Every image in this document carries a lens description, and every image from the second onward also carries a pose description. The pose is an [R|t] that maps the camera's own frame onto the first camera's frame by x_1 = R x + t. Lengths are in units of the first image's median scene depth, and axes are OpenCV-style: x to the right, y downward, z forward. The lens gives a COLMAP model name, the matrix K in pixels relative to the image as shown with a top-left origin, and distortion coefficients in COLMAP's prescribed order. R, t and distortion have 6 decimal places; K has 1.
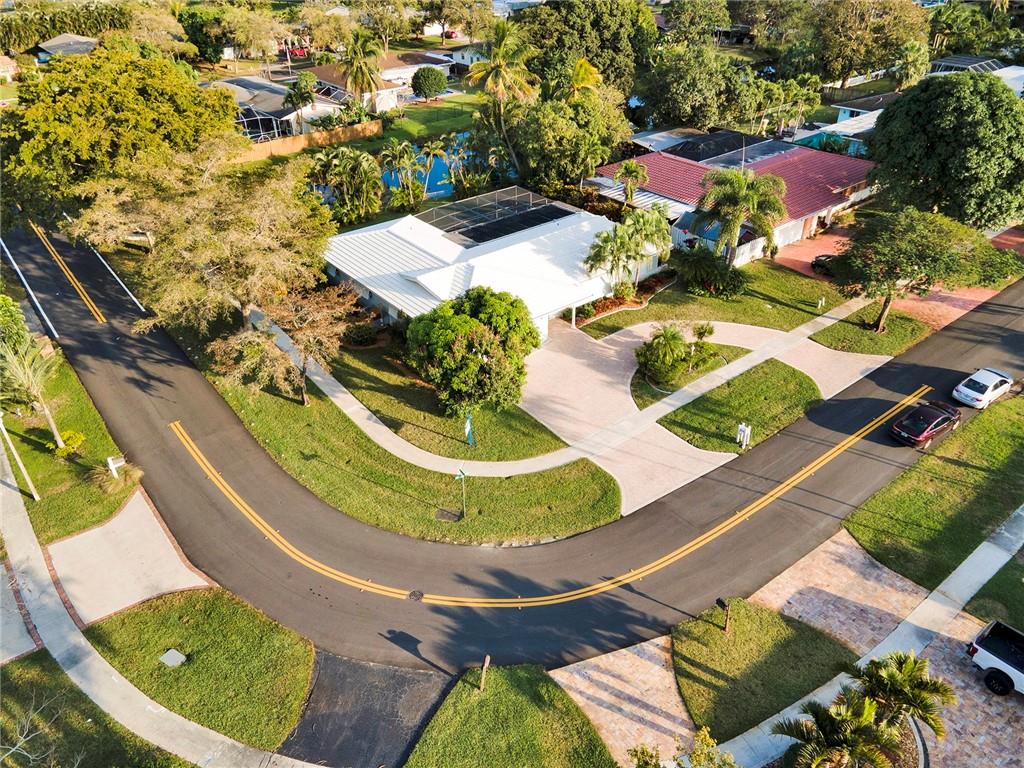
lens RADIAL K [[728.3, 0, 512.0], [0, 728.3, 384.0], [0, 0, 1]] dist [0.005544, 0.044981]
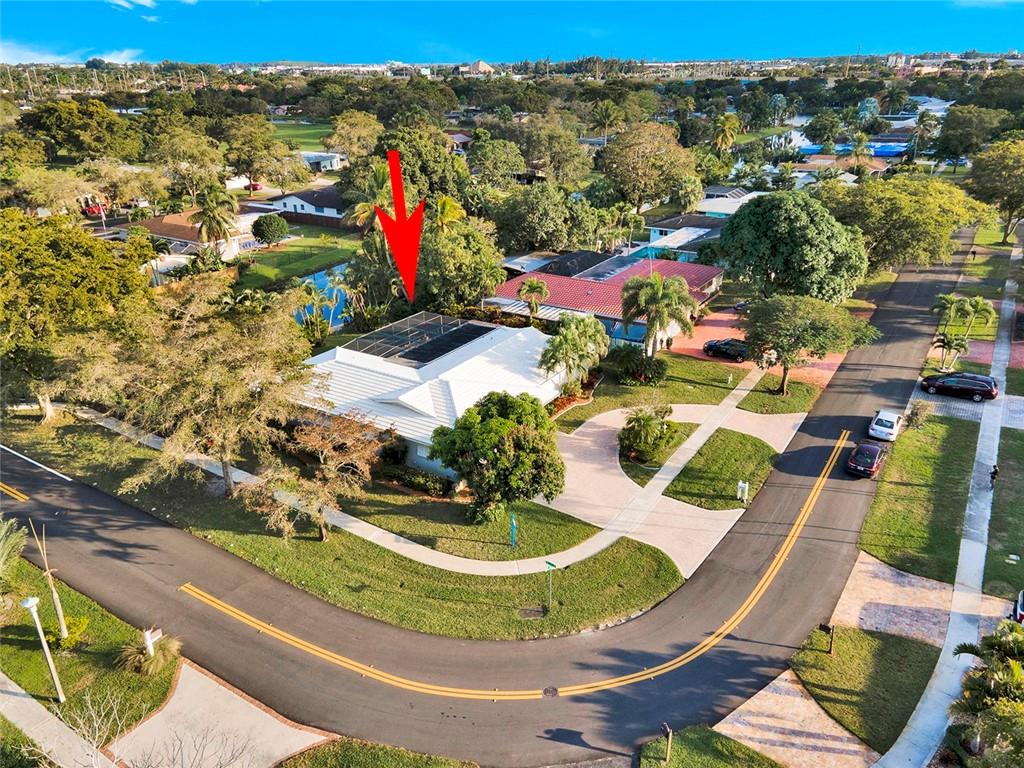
lens RADIAL K [[731.7, 0, 506.5], [0, 731.7, 383.8], [0, 0, 1]] dist [0.007326, 0.052526]
pose [[0.949359, -0.121436, 0.289778, -0.269535], [0.171412, 0.973126, -0.153768, 0.015931], [-0.263318, 0.195652, 0.944661, -0.006021]]
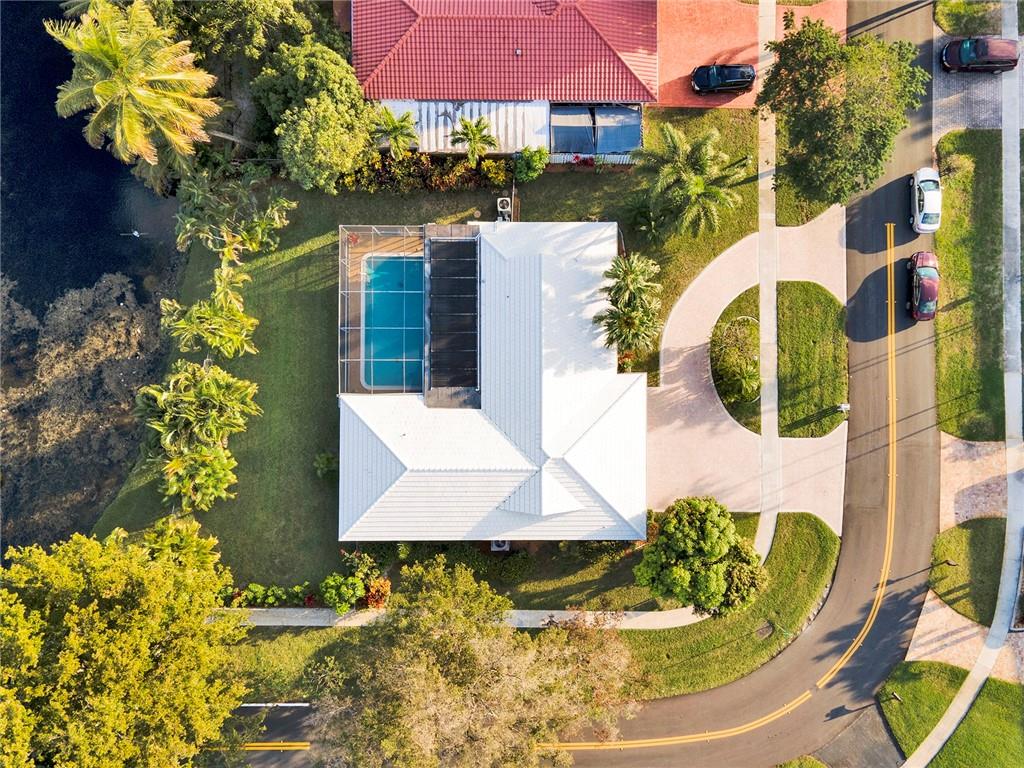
lens RADIAL K [[728.3, 0, 512.0], [0, 728.3, 384.0], [0, 0, 1]] dist [0.005544, 0.044981]
pose [[0.622709, -0.781164, 0.044902, -0.058615], [0.418309, 0.380857, 0.824600, -1.003068], [-0.661249, -0.494703, 0.563931, 0.542921]]
